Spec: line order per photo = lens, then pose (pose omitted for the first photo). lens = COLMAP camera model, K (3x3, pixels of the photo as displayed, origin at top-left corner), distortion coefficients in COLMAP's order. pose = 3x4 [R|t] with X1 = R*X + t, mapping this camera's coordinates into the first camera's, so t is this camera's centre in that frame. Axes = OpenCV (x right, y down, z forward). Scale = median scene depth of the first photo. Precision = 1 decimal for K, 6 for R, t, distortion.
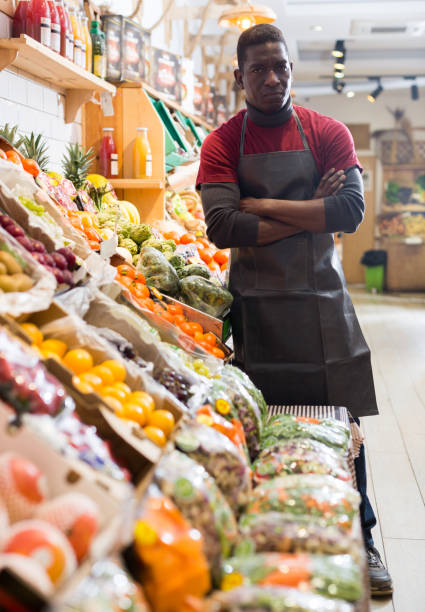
lens RADIAL K [[941.2, 0, 212.5], [0, 941.2, 306.0], [0, 0, 1]] dist [-0.006390, 0.053167]
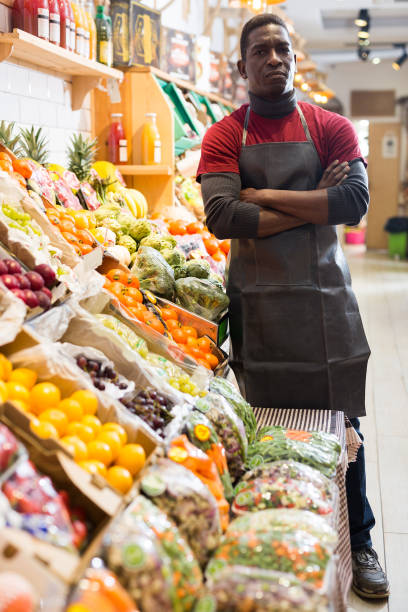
lens RADIAL K [[876.8, 0, 204.0], [0, 876.8, 306.0], [0, 0, 1]] dist [0.007462, 0.009505]
pose [[0.997796, 0.005945, -0.066093, 0.055534], [-0.001031, 0.997247, 0.074140, -0.069665], [0.066352, -0.073908, 0.995055, 0.084622]]
